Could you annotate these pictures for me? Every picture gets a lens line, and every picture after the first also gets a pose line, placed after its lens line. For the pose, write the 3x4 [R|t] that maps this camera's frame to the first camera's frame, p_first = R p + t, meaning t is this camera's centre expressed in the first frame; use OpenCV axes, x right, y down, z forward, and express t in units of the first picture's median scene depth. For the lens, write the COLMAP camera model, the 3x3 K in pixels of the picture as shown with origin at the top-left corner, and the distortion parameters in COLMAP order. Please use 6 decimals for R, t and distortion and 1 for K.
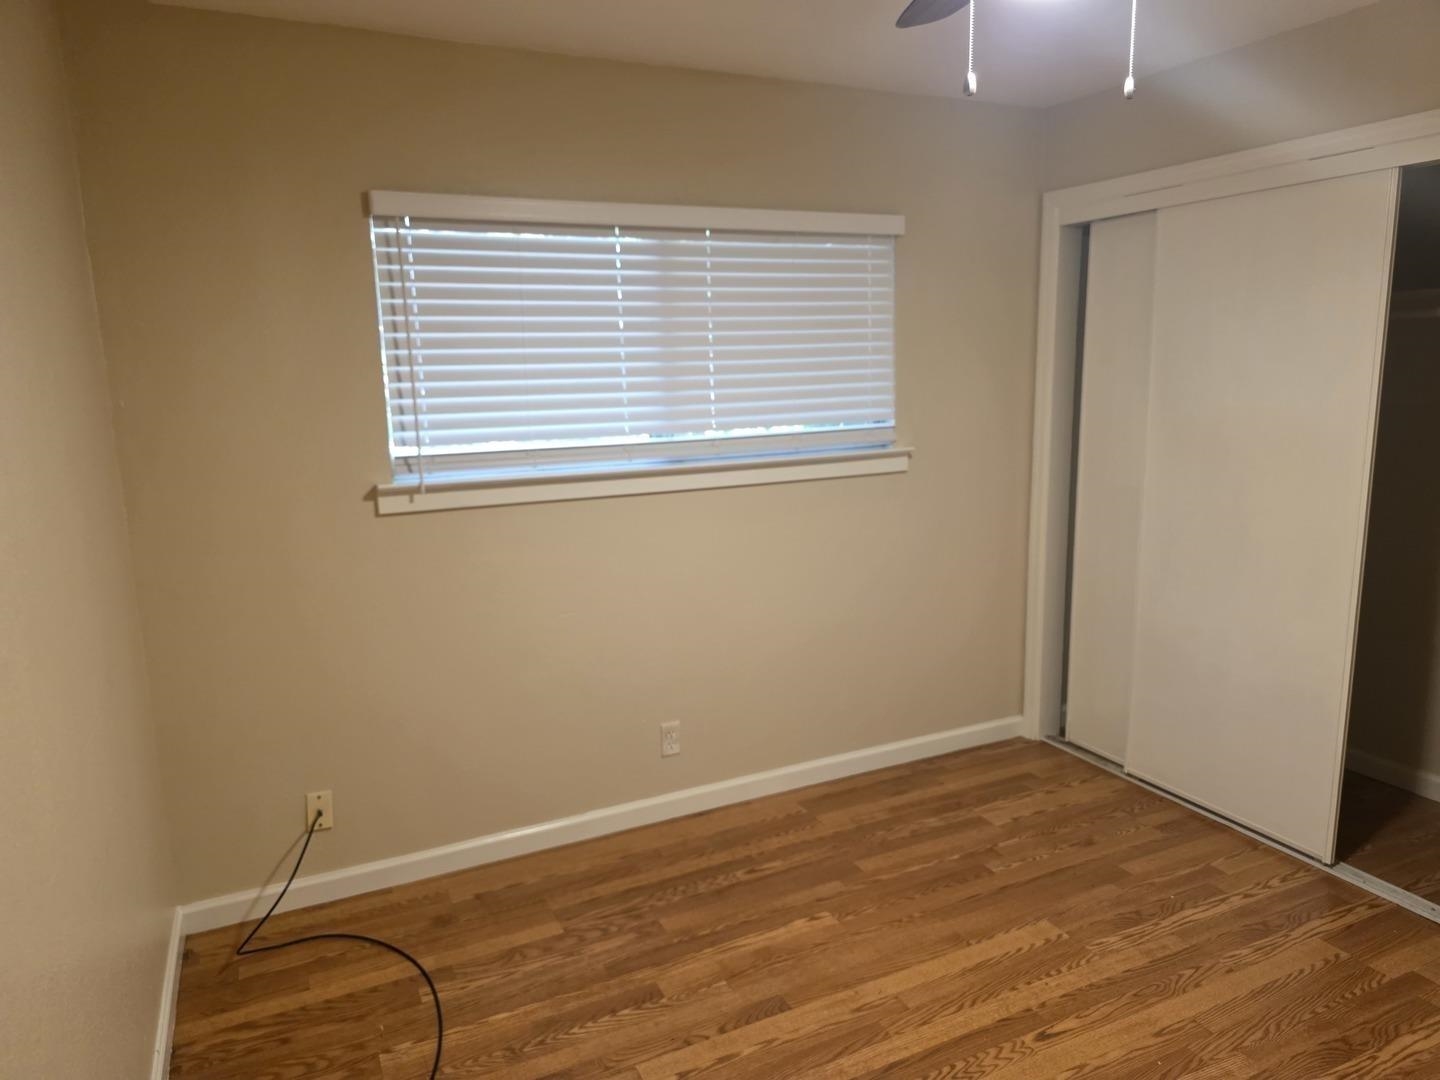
lens RADIAL K [[983.1, 0, 720.0], [0, 983.1, 540.0], [0, 0, 1]] dist [0.053224, -0.049878]
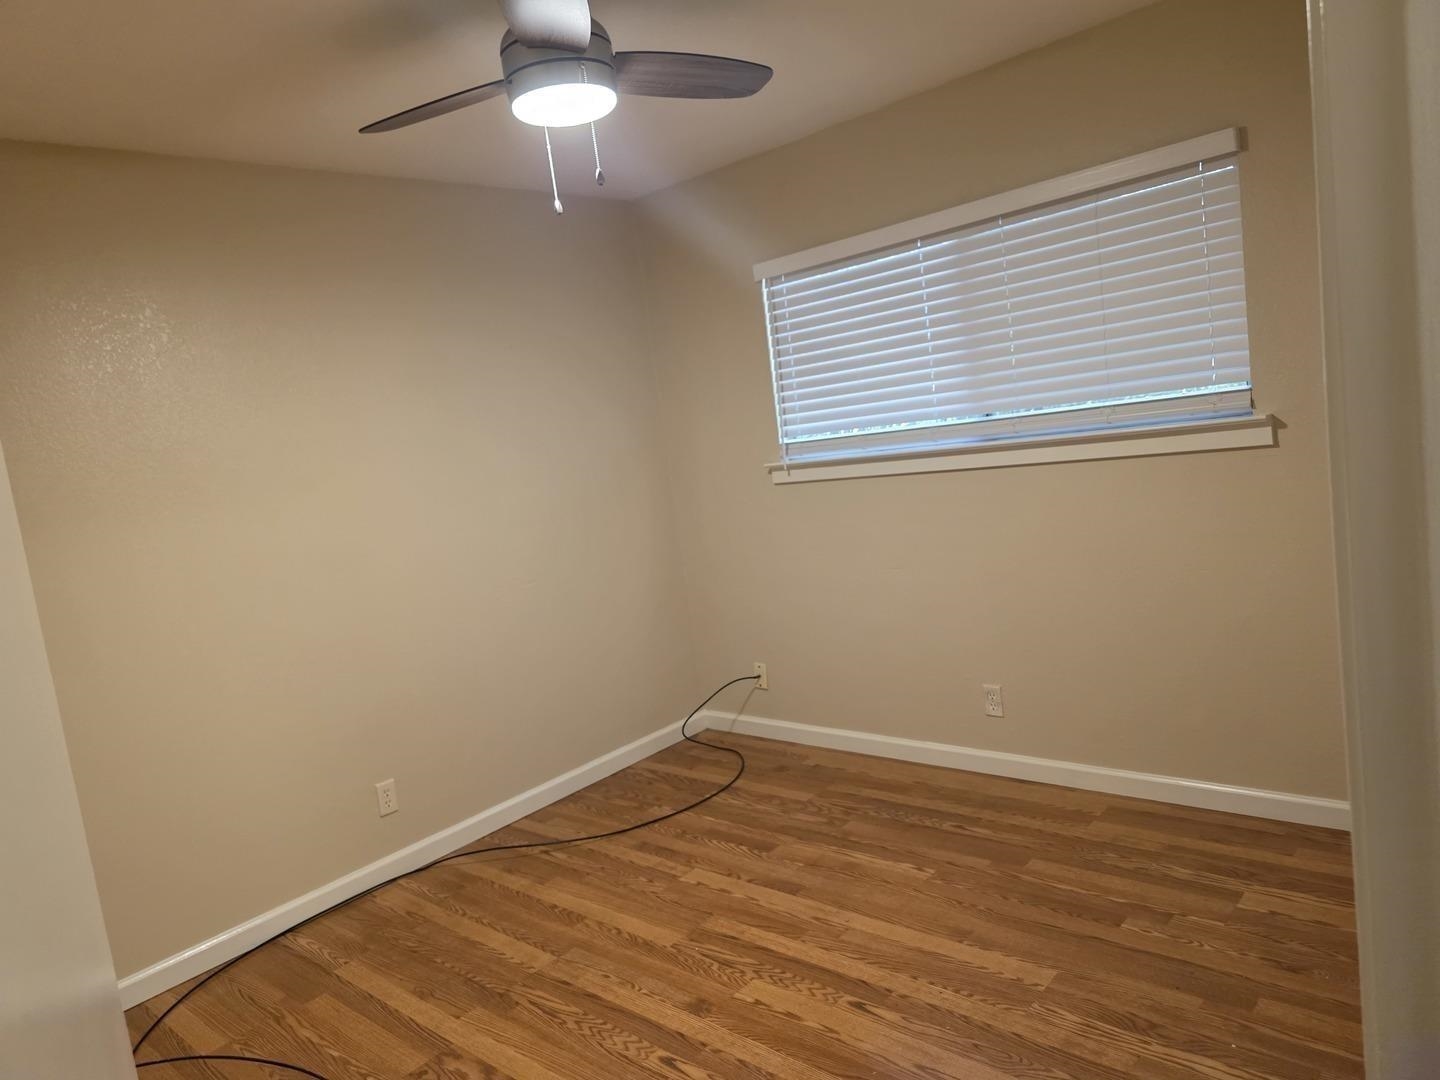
lens RADIAL K [[983.1, 0, 720.0], [0, 983.1, 540.0], [0, 0, 1]] dist [0.053224, -0.049878]
pose [[0.367459, 0.085061, -0.926142, 0.973582], [-0.037158, 0.996356, 0.076767, -0.051161], [0.929297, 0.006205, 0.369281, 0.388244]]
